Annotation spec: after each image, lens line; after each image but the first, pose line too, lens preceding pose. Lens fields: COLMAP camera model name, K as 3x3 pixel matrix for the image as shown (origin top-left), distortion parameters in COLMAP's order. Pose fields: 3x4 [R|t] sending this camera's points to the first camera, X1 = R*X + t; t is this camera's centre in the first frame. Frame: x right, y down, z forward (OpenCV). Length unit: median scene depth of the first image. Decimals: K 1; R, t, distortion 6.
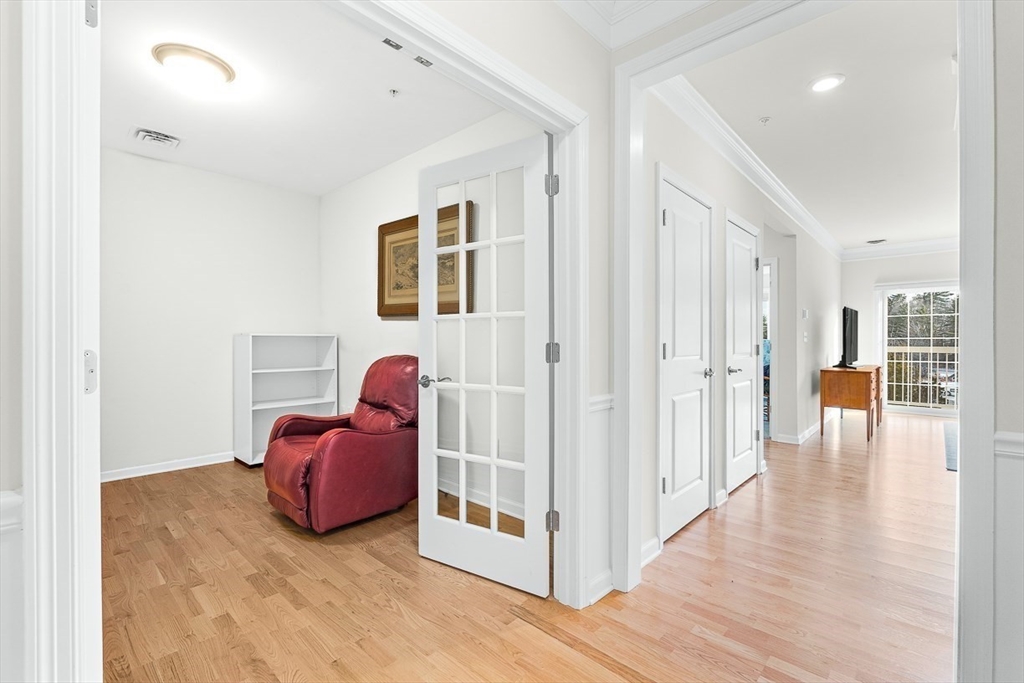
lens RADIAL K [[446.3, 0, 499.6], [0, 446.3, 344.6], [0, 0, 1]] dist [-0.000519, 0.000098]
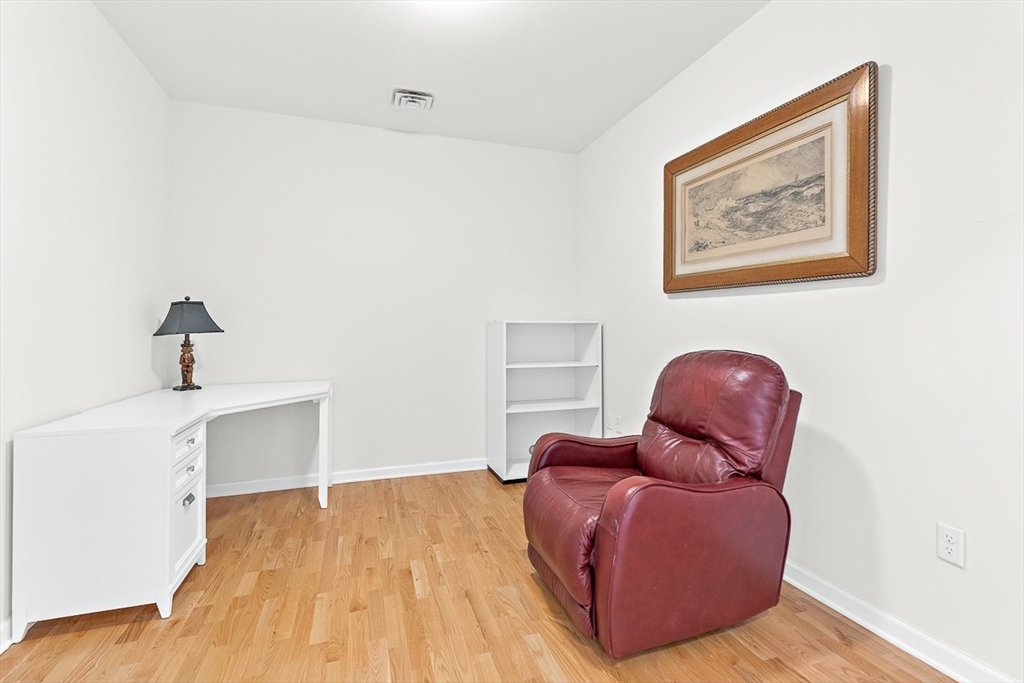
lens RADIAL K [[456.5, 0, 512.6], [0, 456.5, 336.7], [0, 0, 1]] dist [-0.000752, 0.000048]
pose [[0.885387, 0.002319, -0.464849, -0.186668], [-0.000483, 0.999992, 0.004070, 0.001993], [0.464855, -0.003379, 0.885381, 0.318005]]
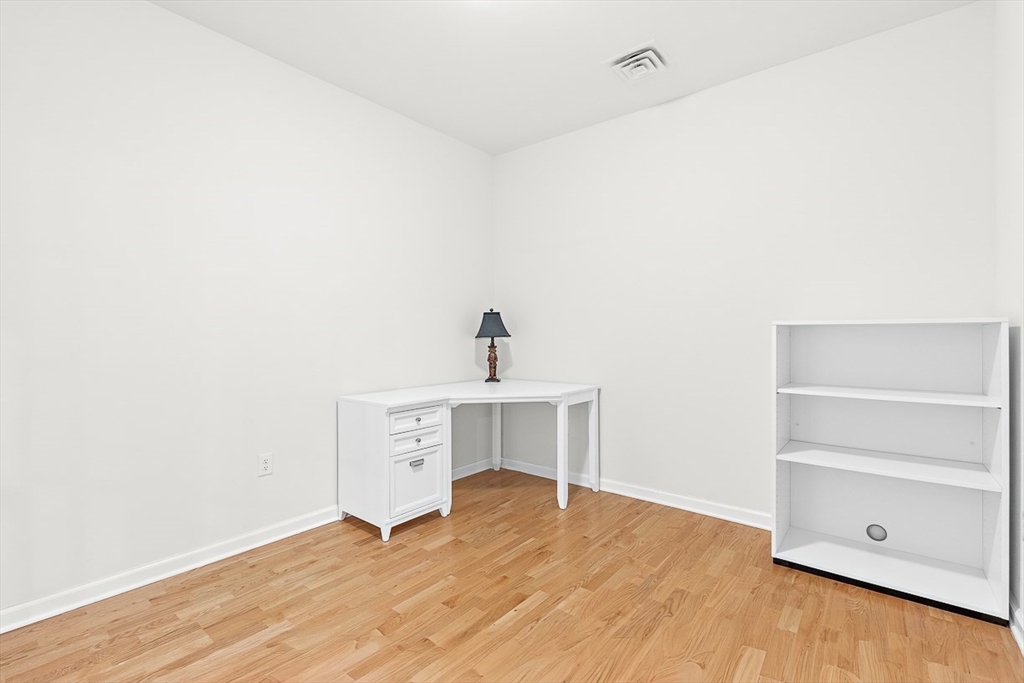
lens RADIAL K [[456.5, 0, 512.6], [0, 456.5, 336.7], [0, 0, 1]] dist [-0.000752, 0.000048]
pose [[0.088198, 0.006205, -0.996084, -0.025644], [-0.005470, 0.999969, 0.005745, -0.009034], [0.996088, 0.004942, 0.088229, 0.751015]]
